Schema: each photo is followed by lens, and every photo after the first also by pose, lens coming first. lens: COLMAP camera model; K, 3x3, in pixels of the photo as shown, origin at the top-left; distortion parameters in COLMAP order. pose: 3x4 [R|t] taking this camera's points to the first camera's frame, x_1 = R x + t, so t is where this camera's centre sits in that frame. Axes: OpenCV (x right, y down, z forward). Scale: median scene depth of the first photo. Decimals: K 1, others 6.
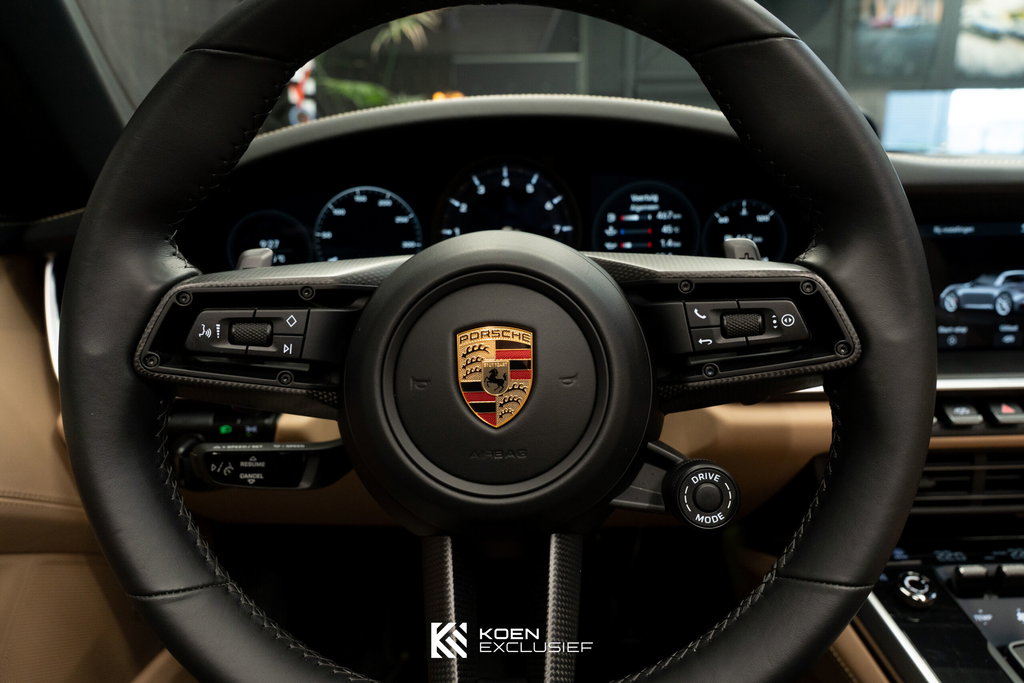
lens RADIAL K [[681.8, 0, 512.4], [0, 681.8, 343.0], [0, 0, 1]] dist [-0.000214, -0.000575]
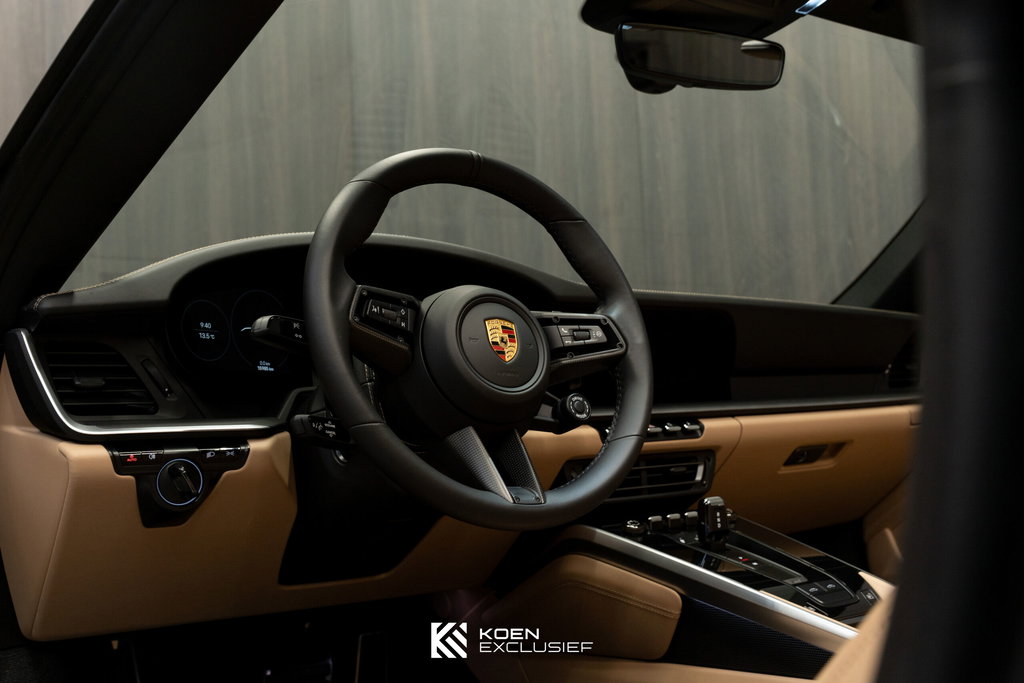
lens RADIAL K [[1184.0, 0, 512.2], [0, 1184.0, 341.0], [0, 0, 1]] dist [0.003182, 0.000000]
pose [[0.794306, 0.121132, 0.595319, -2.032879], [0.107323, 0.936530, -0.333756, 1.187563], [-0.597963, 0.328996, 0.730891, -1.615576]]
